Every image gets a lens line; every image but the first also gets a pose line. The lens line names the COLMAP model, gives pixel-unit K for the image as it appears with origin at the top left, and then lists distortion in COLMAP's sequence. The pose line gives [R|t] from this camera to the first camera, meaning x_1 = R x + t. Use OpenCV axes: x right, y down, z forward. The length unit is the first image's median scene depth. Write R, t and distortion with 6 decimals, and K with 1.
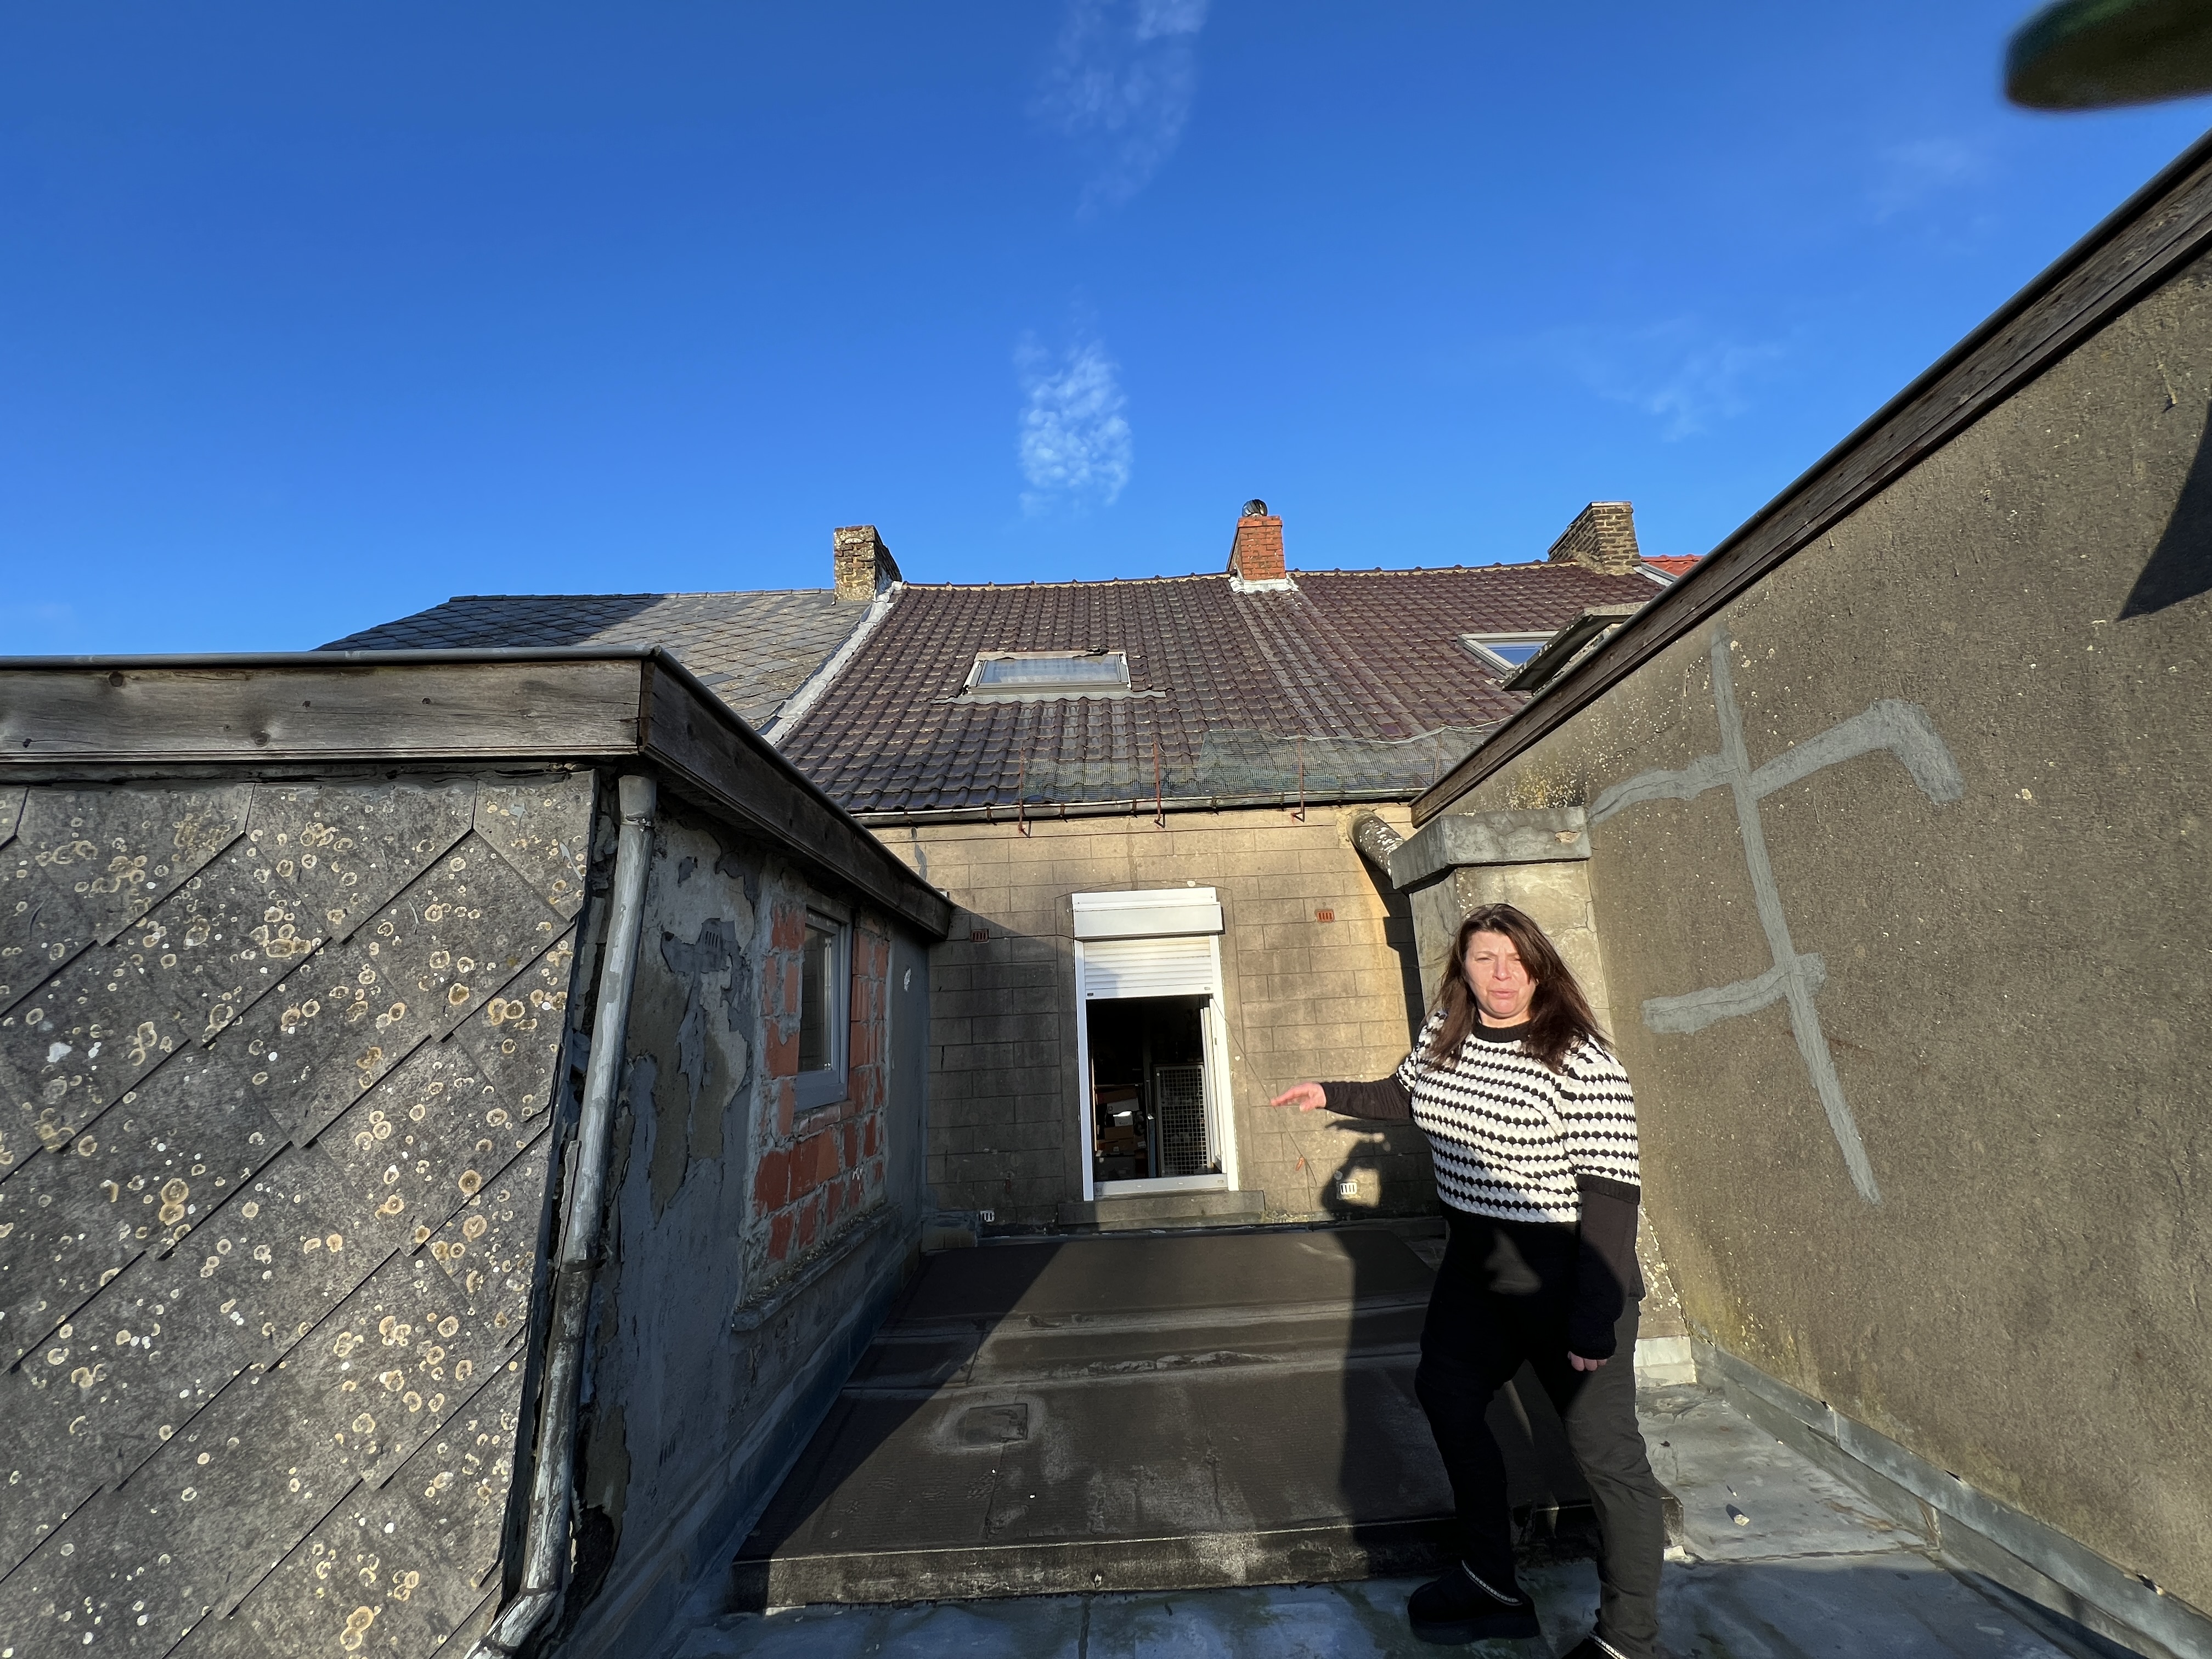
lens RADIAL K [[883.2, 0, 1104.1], [0, 883.2, 821.2], [0, 0, 1]] dist [-0.000217, -0.000406]
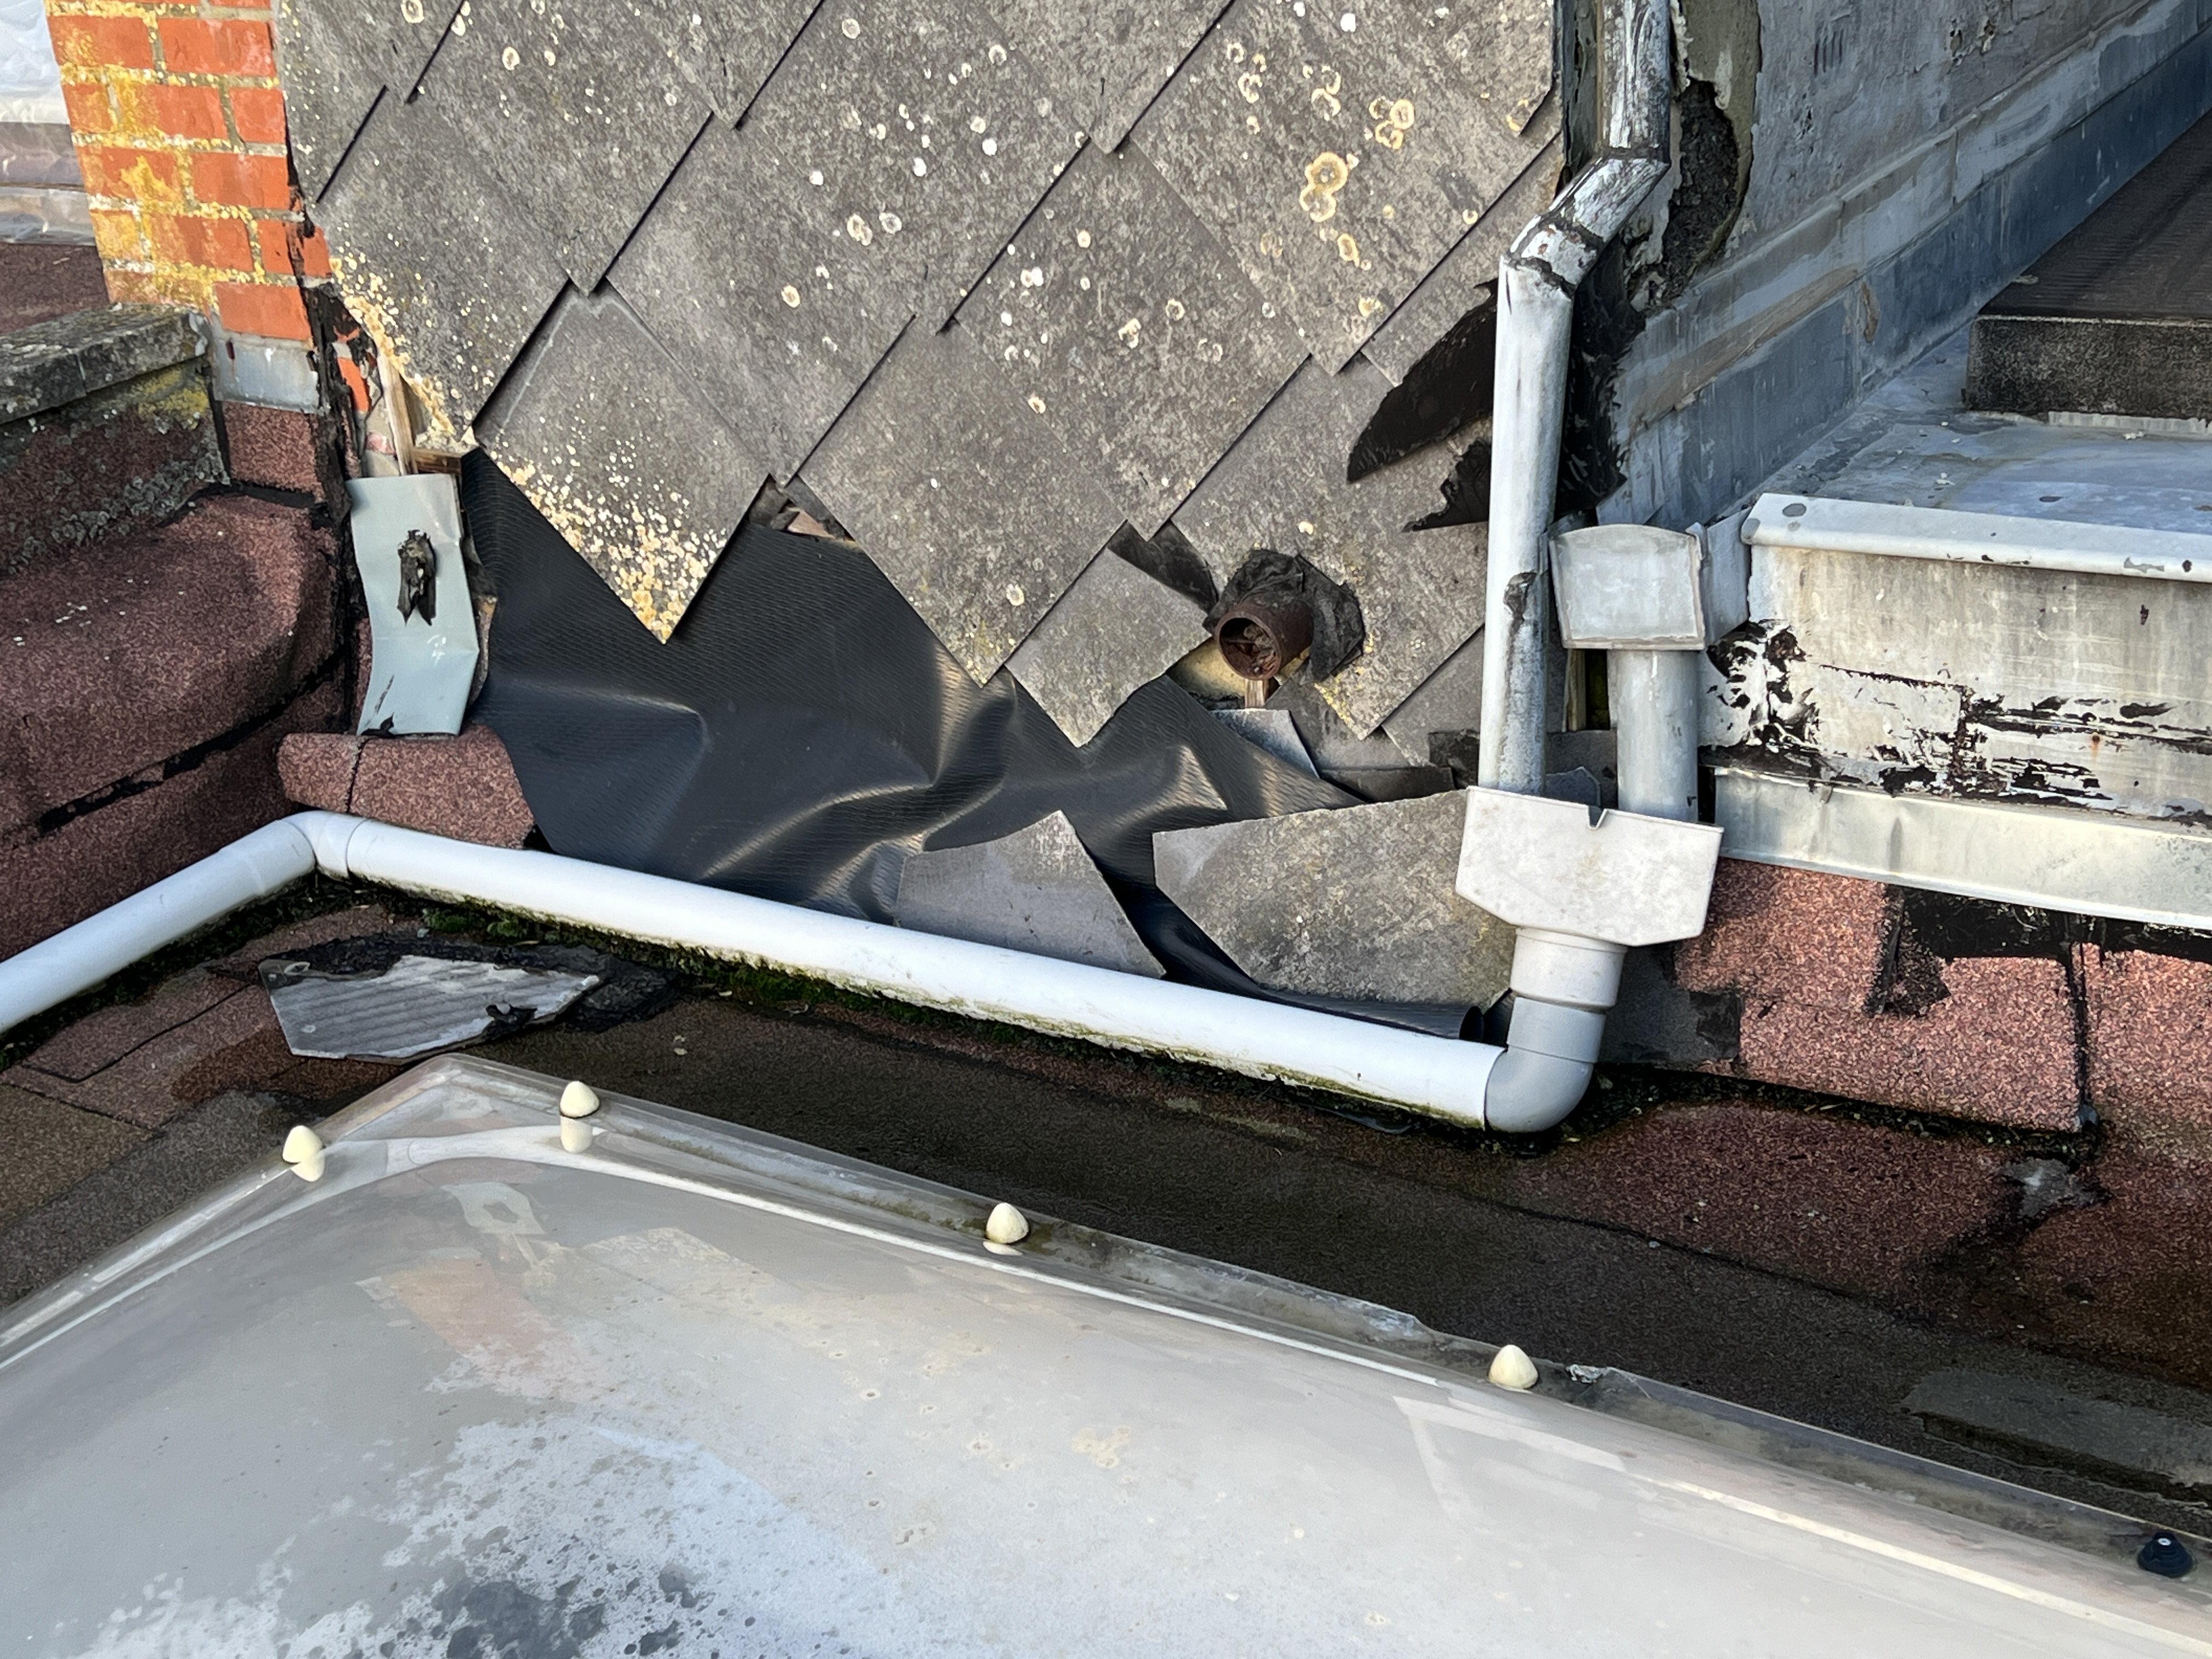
lens RADIAL K [[3141.2, 0, 1106.3], [0, 3141.2, 844.1], [0, 0, 1]] dist [0.188053, -0.567033]
pose [[0.835824, 0.189593, -0.515221, 0.089676], [0.173500, 0.799156, 0.575540, 0.090291], [0.520860, -0.570441, 0.635060, -0.433723]]
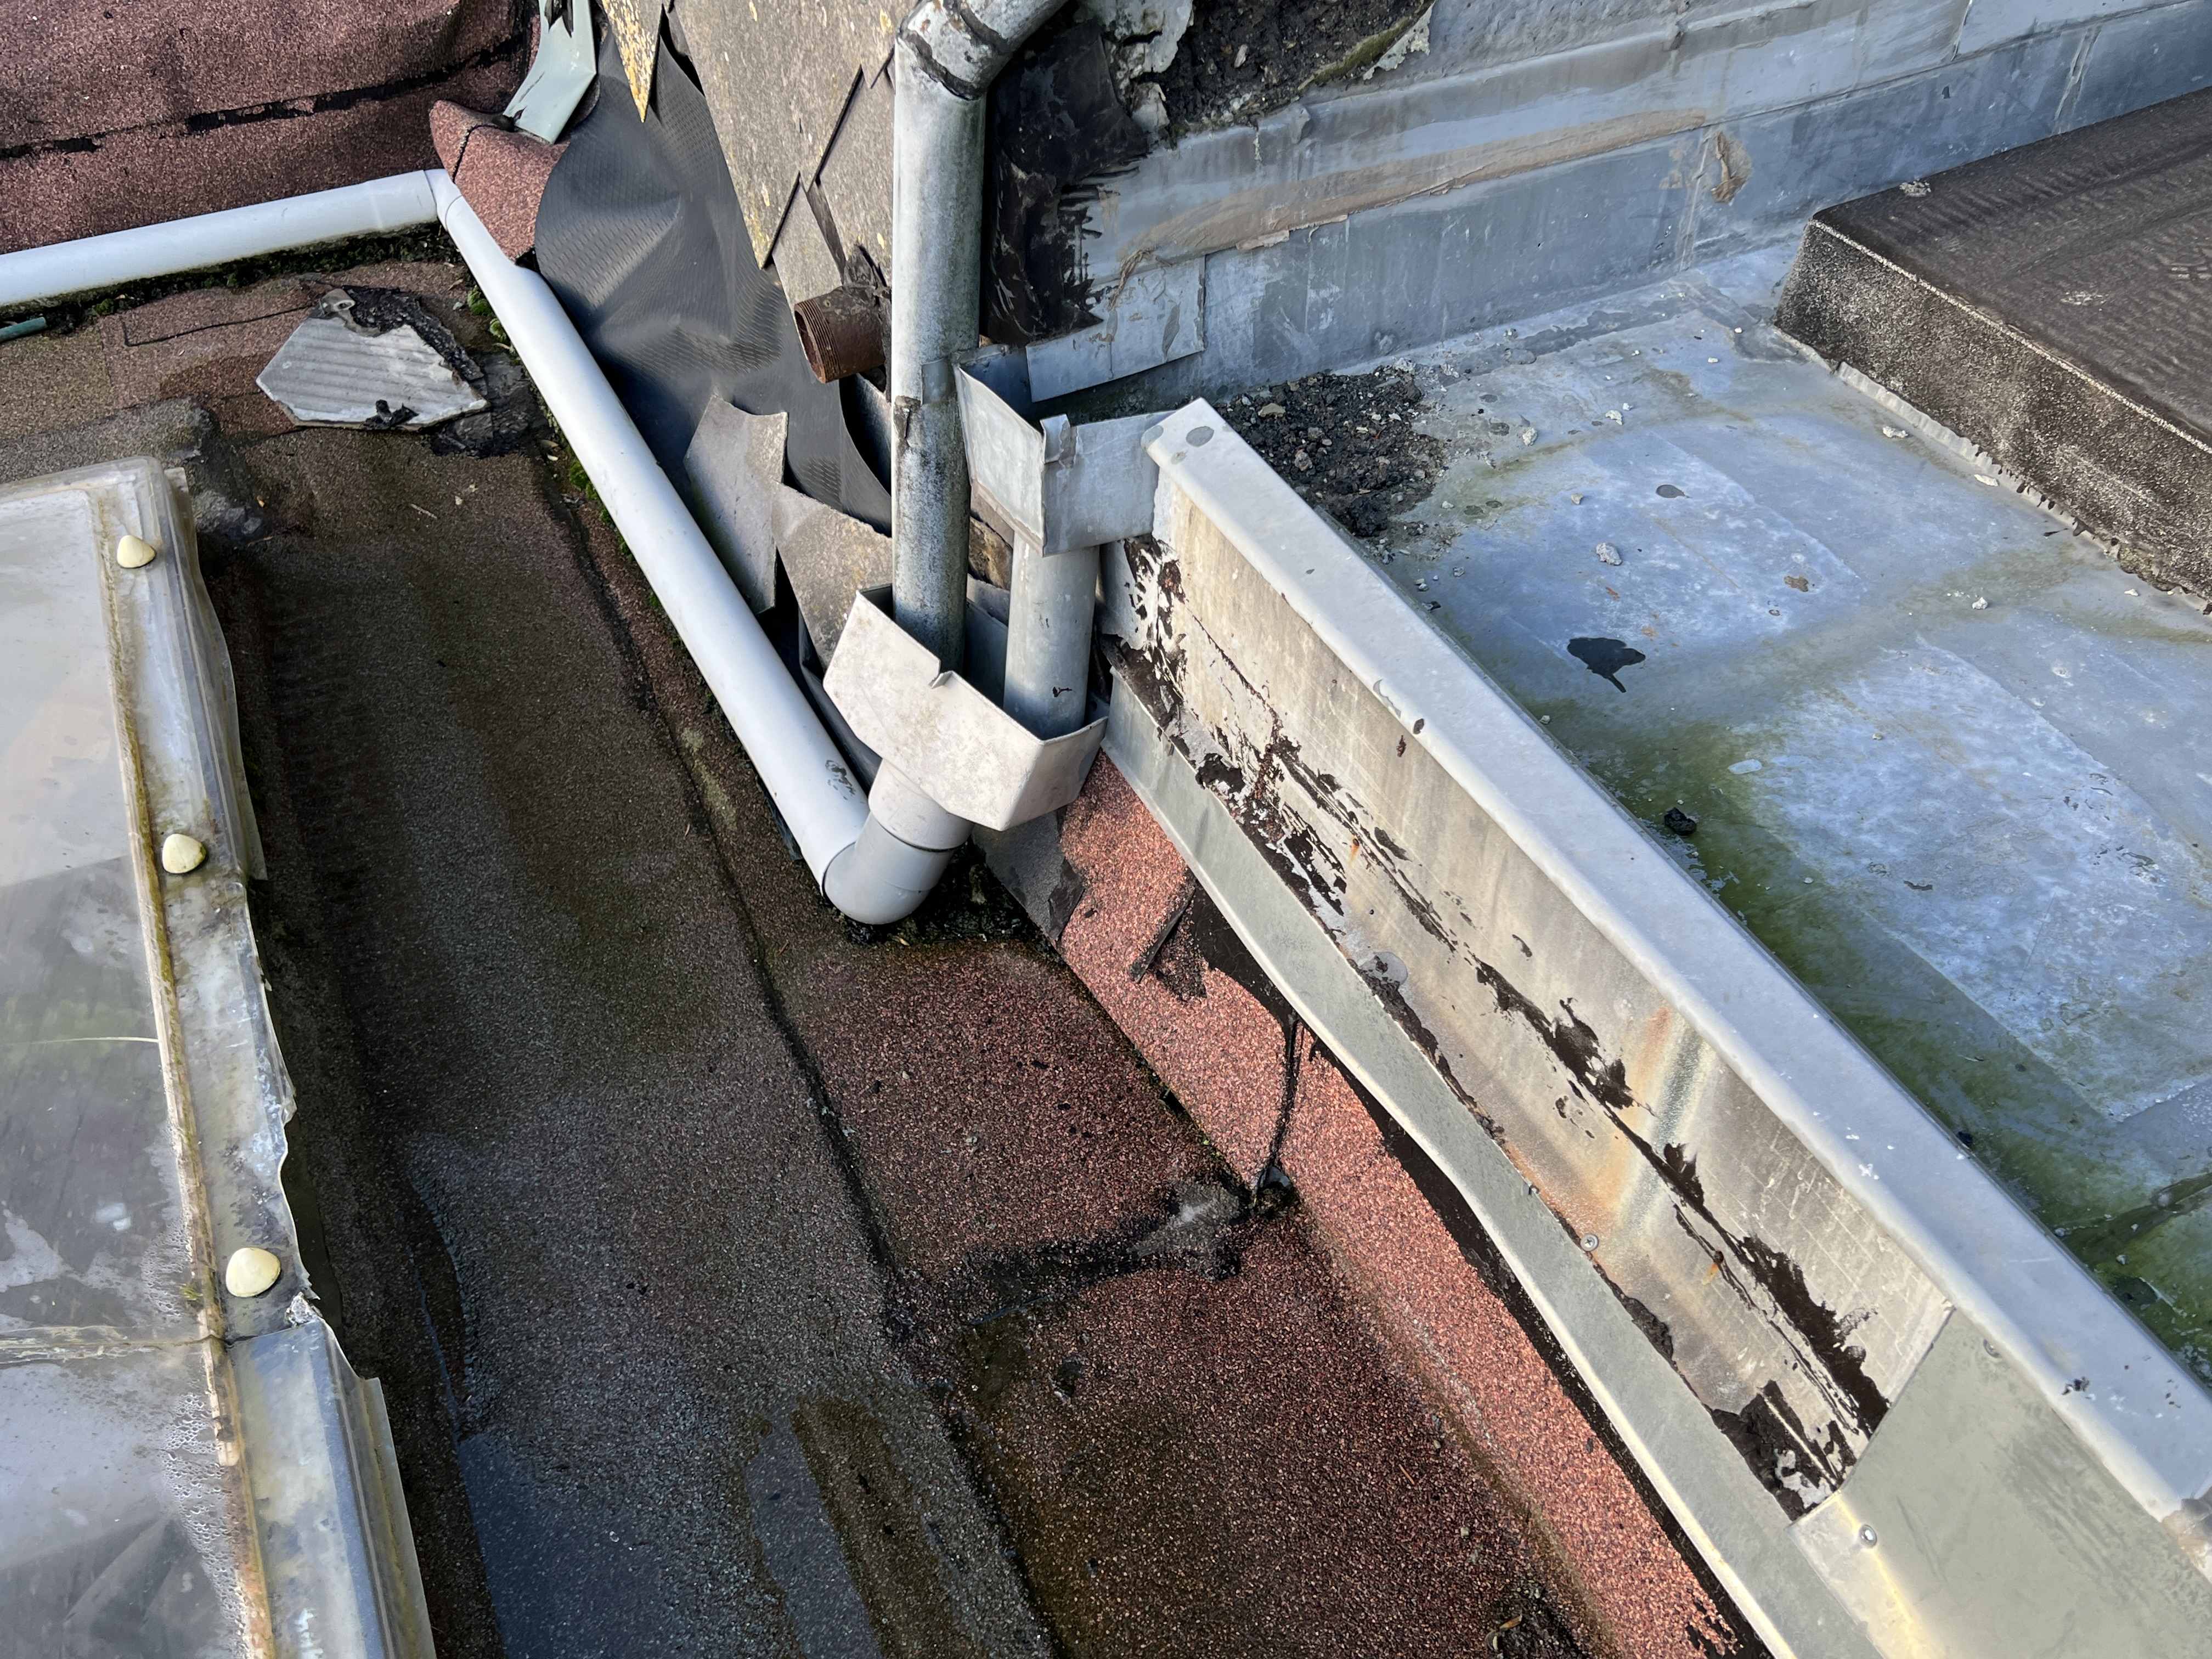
lens RADIAL K [[1912.8, 0, 1138.3], [0, 1912.8, 851.0], [0, 0, 1]] dist [0.070422, -0.094155]
pose [[0.458104, 0.649812, -0.606536, 0.115160], [0.168222, 0.606638, 0.776976, 0.409516], [0.872836, -0.457968, 0.168591, 0.616428]]
